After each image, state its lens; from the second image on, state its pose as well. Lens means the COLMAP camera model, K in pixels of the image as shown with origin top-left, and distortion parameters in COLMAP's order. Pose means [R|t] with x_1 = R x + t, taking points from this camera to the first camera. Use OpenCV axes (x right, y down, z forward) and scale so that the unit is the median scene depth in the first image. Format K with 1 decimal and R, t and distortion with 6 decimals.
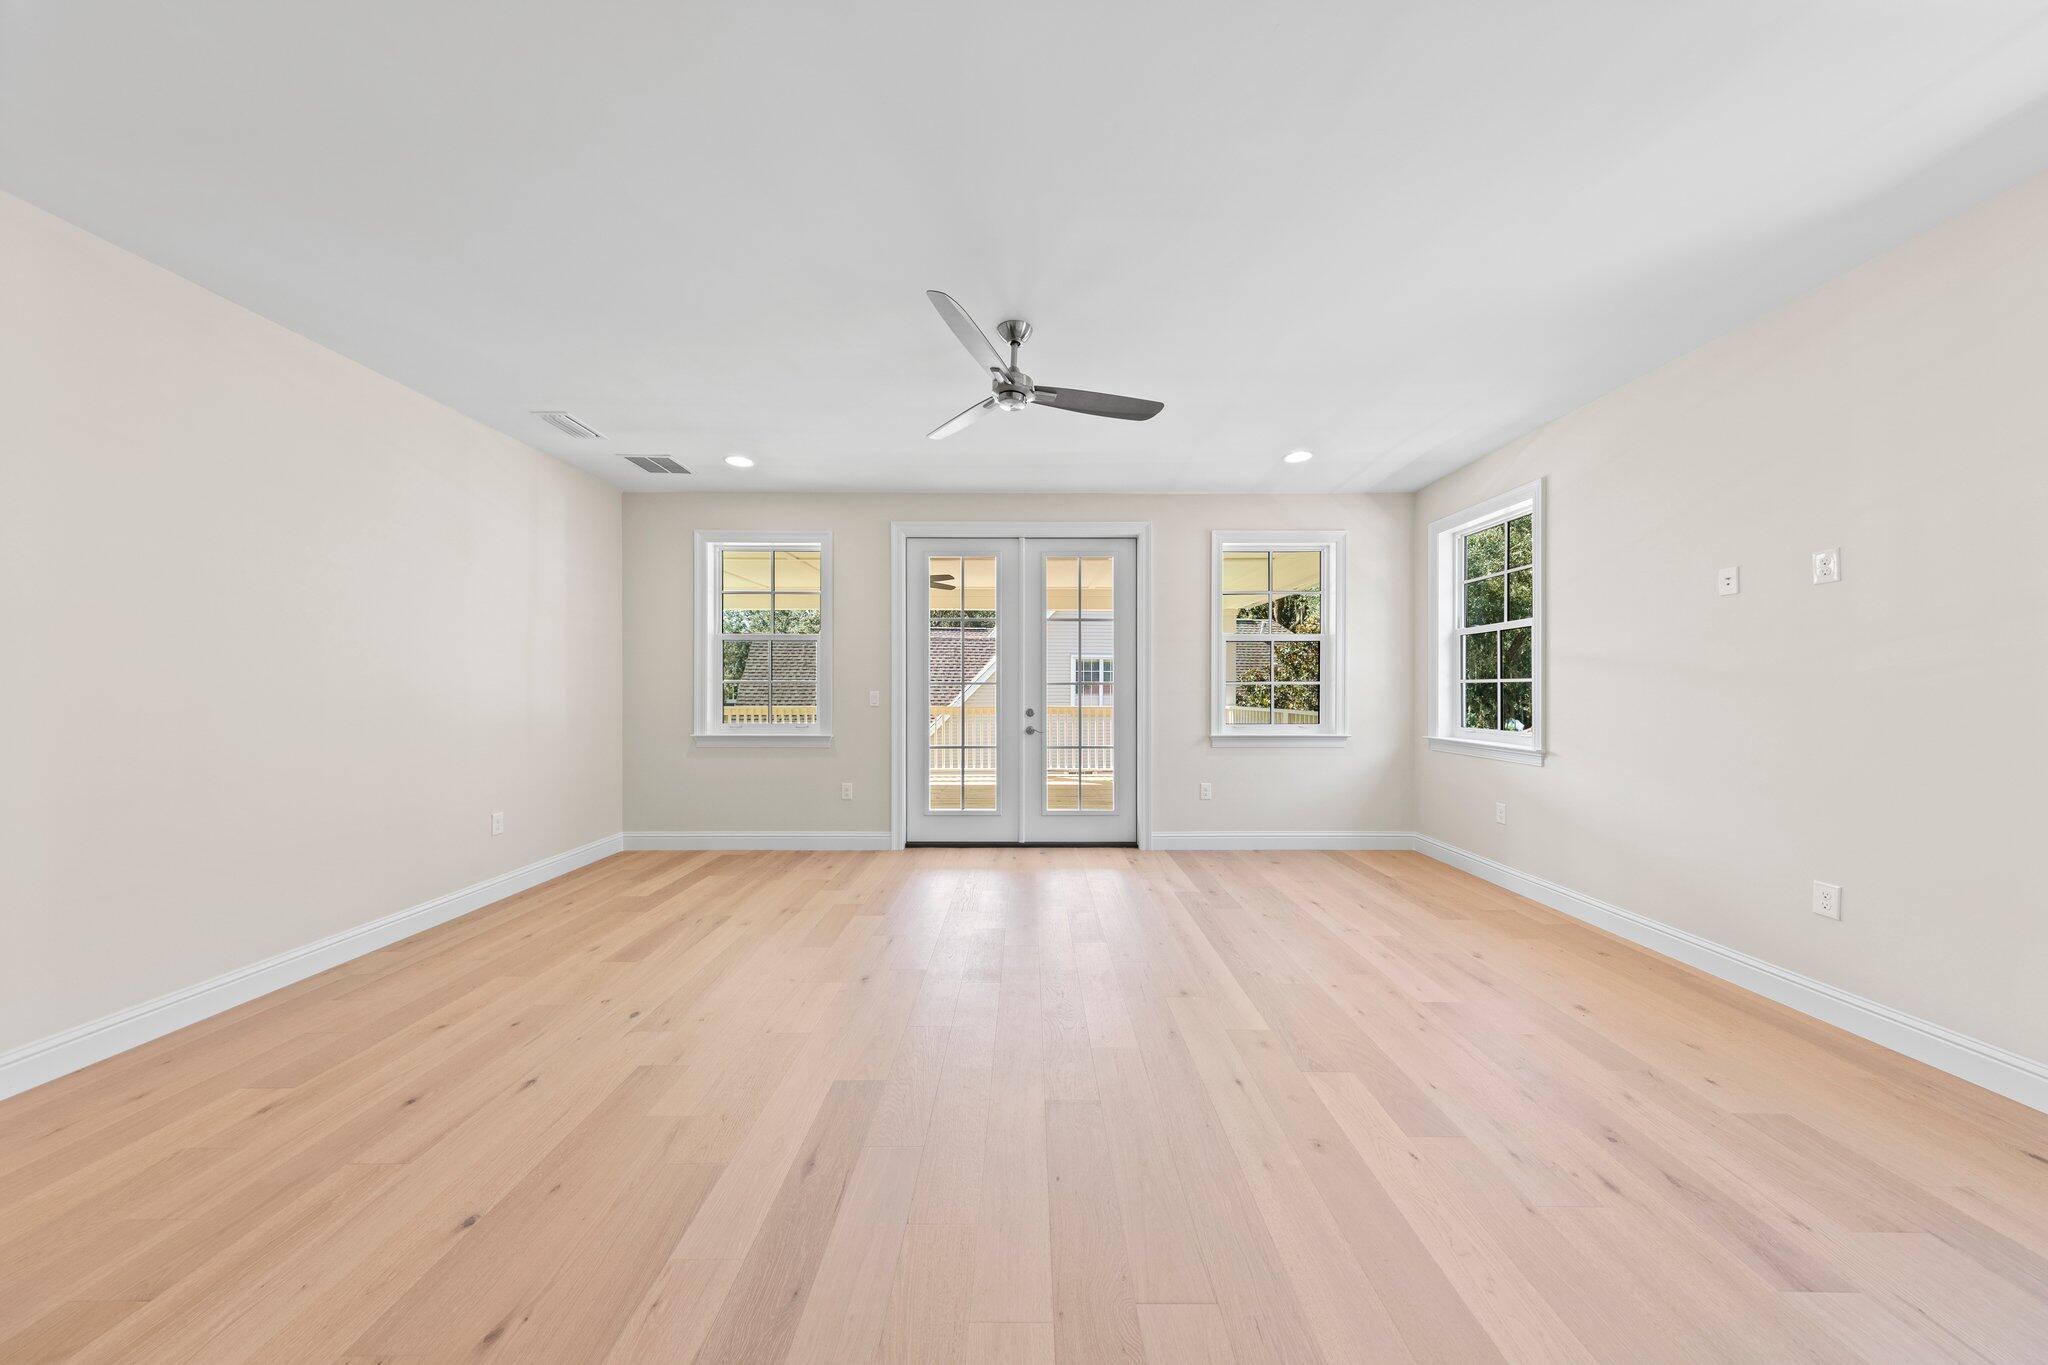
lens RADIAL K [[645.0, 0, 1024.2], [0, 645.0, 692.6], [0, 0, 1]] dist [0.005309, -0.000690]
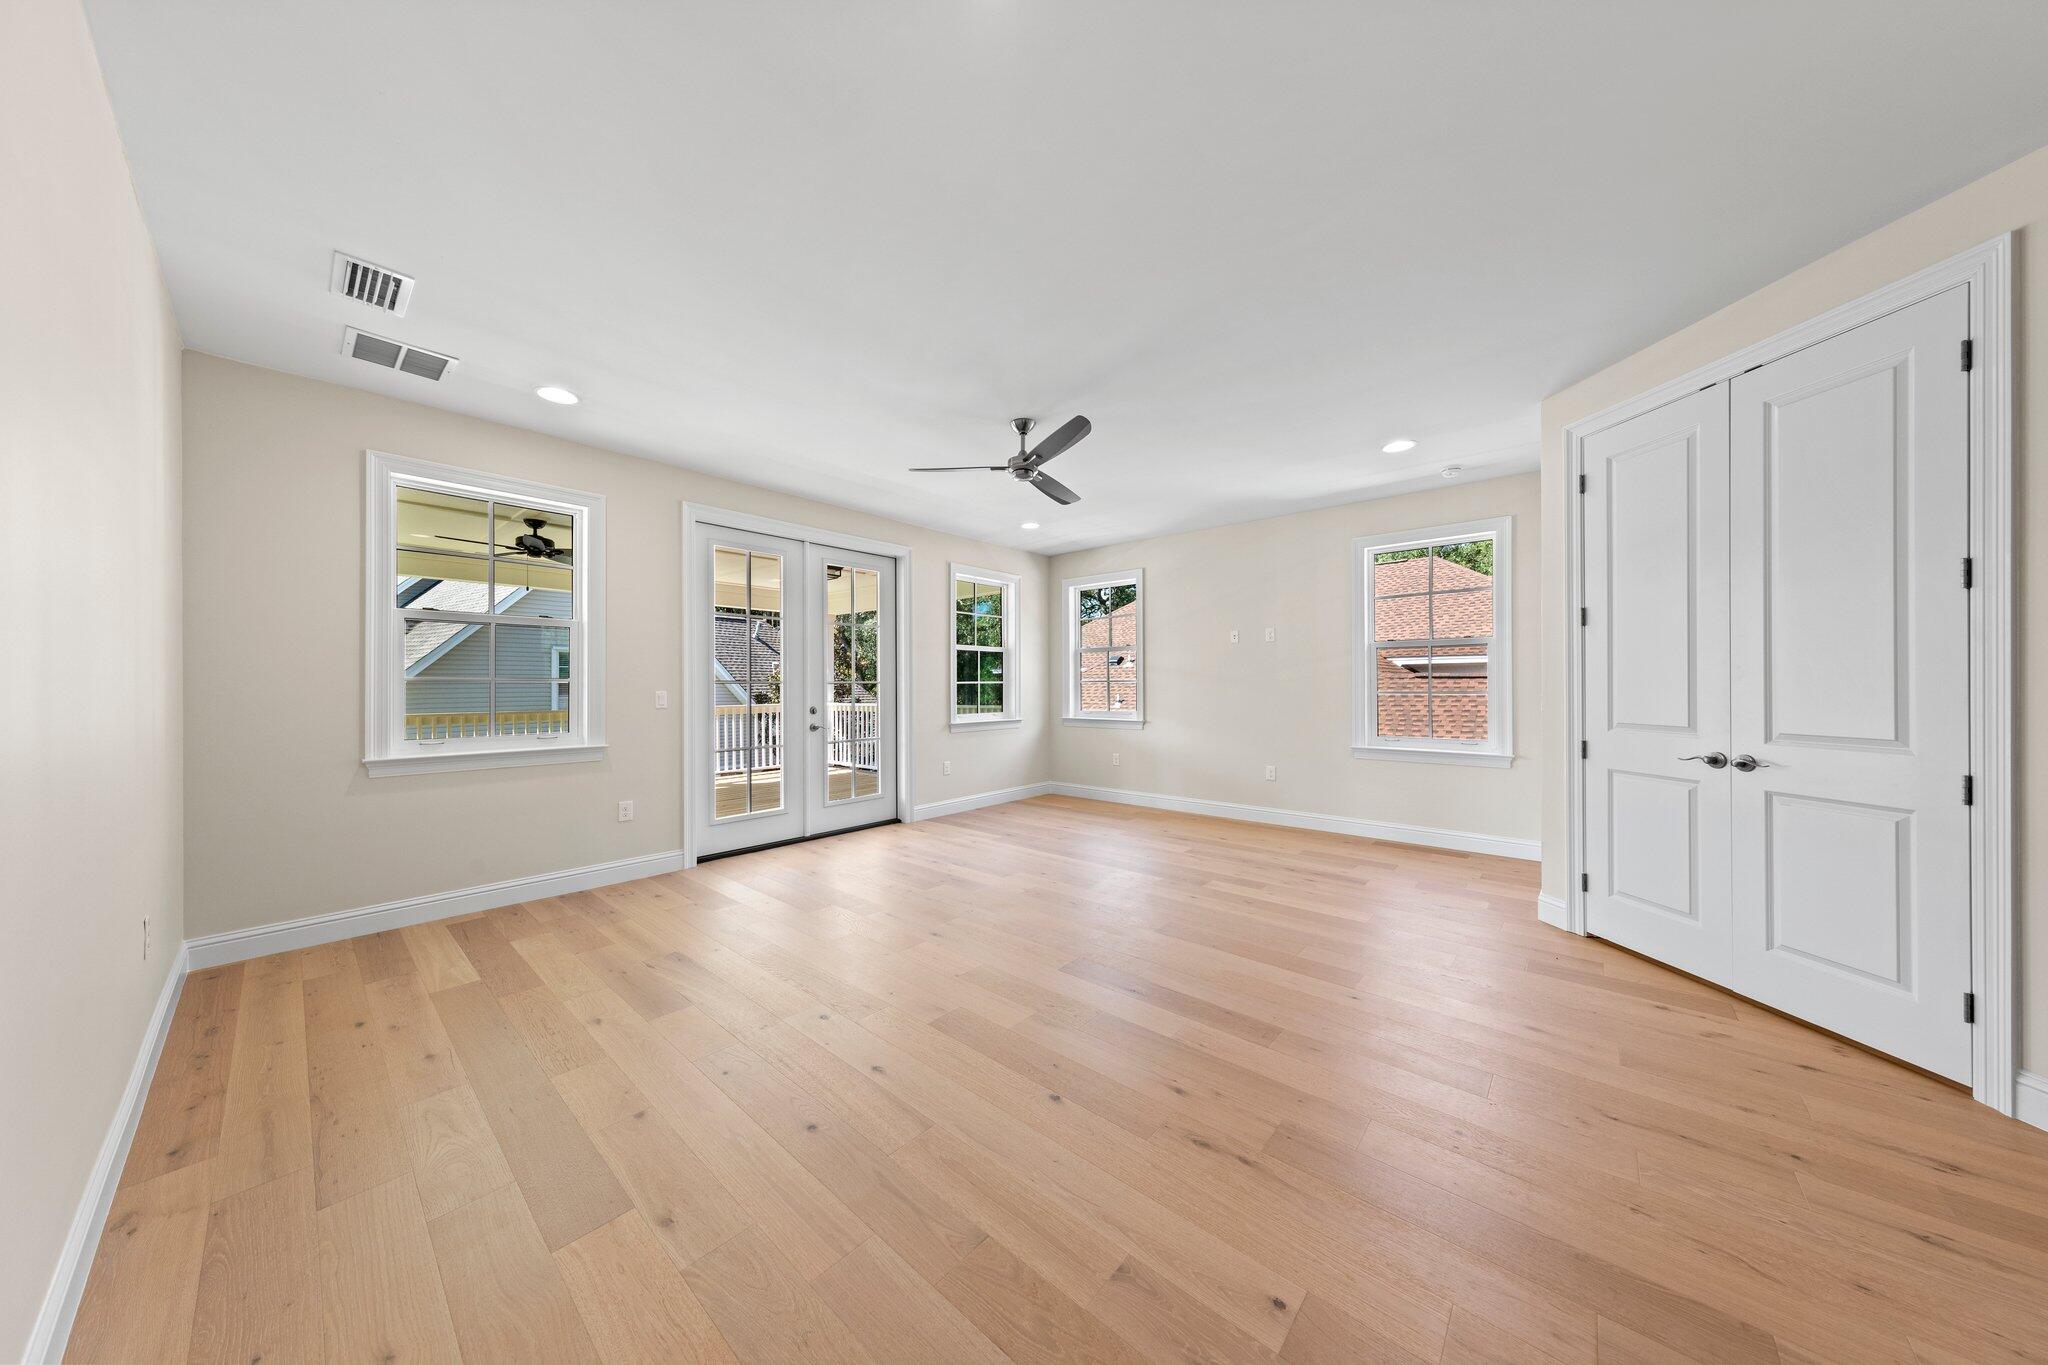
lens RADIAL K [[645.0, 0, 1024.4], [0, 645.0, 684.4], [0, 0, 1]] dist [0.005309, -0.000690]
pose [[0.656986, -0.000458, 0.753903, -0.680100], [0.010019, 0.999917, -0.008123, 0.001276], [-0.753836, 0.012890, 0.656936, 0.069069]]
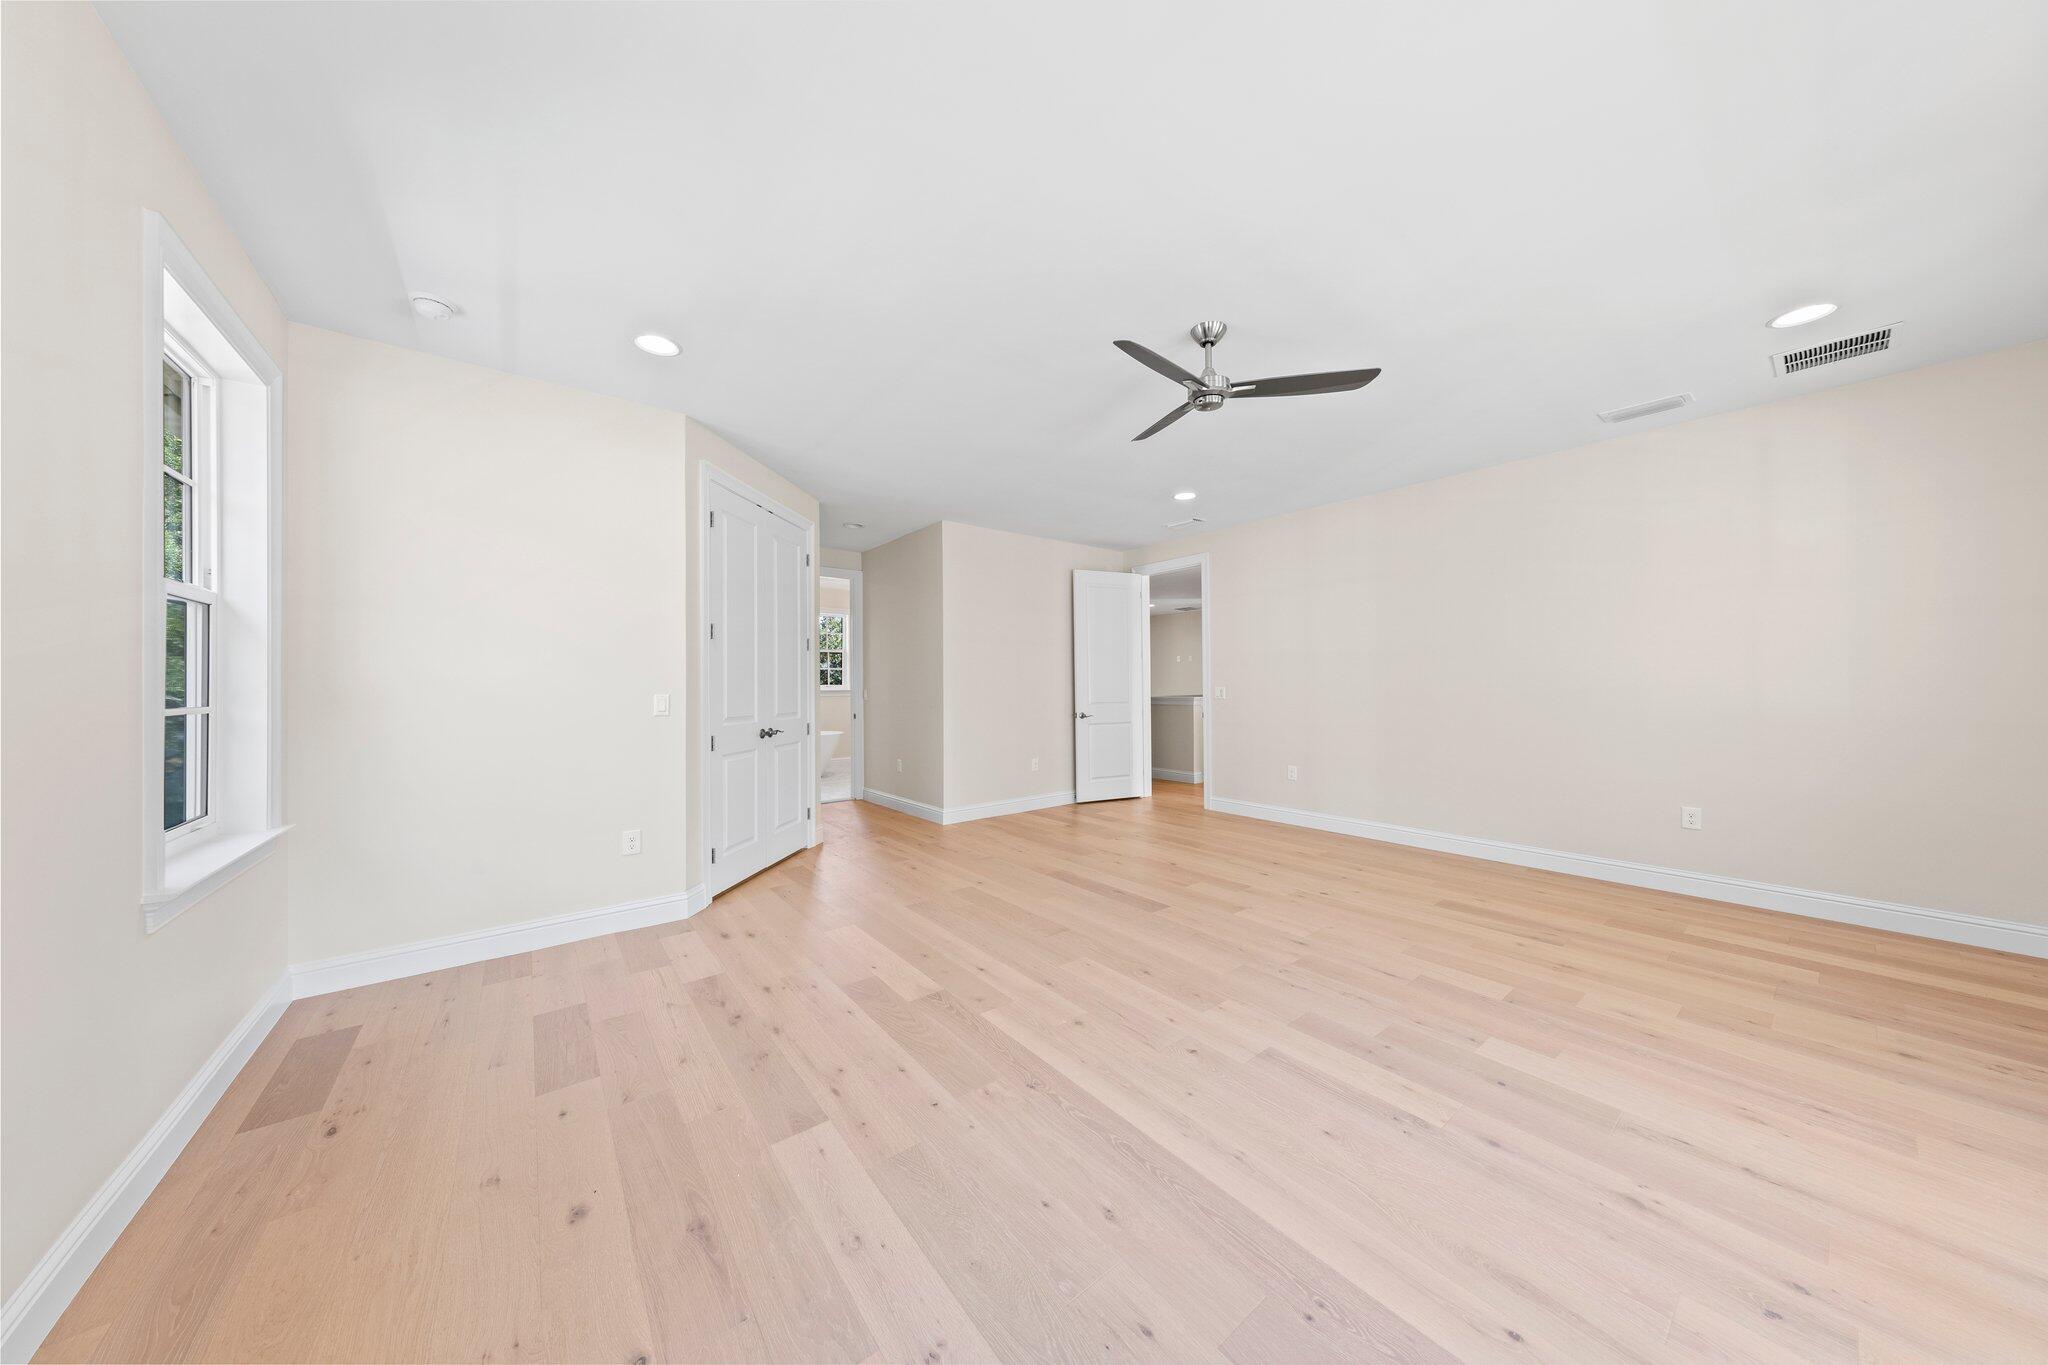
lens RADIAL K [[645.0, 0, 1020.2], [0, 645.0, 683.2], [0, 0, 1]] dist [0.005309, -0.000690]
pose [[-0.787497, 0.005140, -0.616298, 0.548152], [0.002760, 0.999985, 0.004813, -0.009242], [0.616313, 0.002089, -0.787499, 1.050412]]
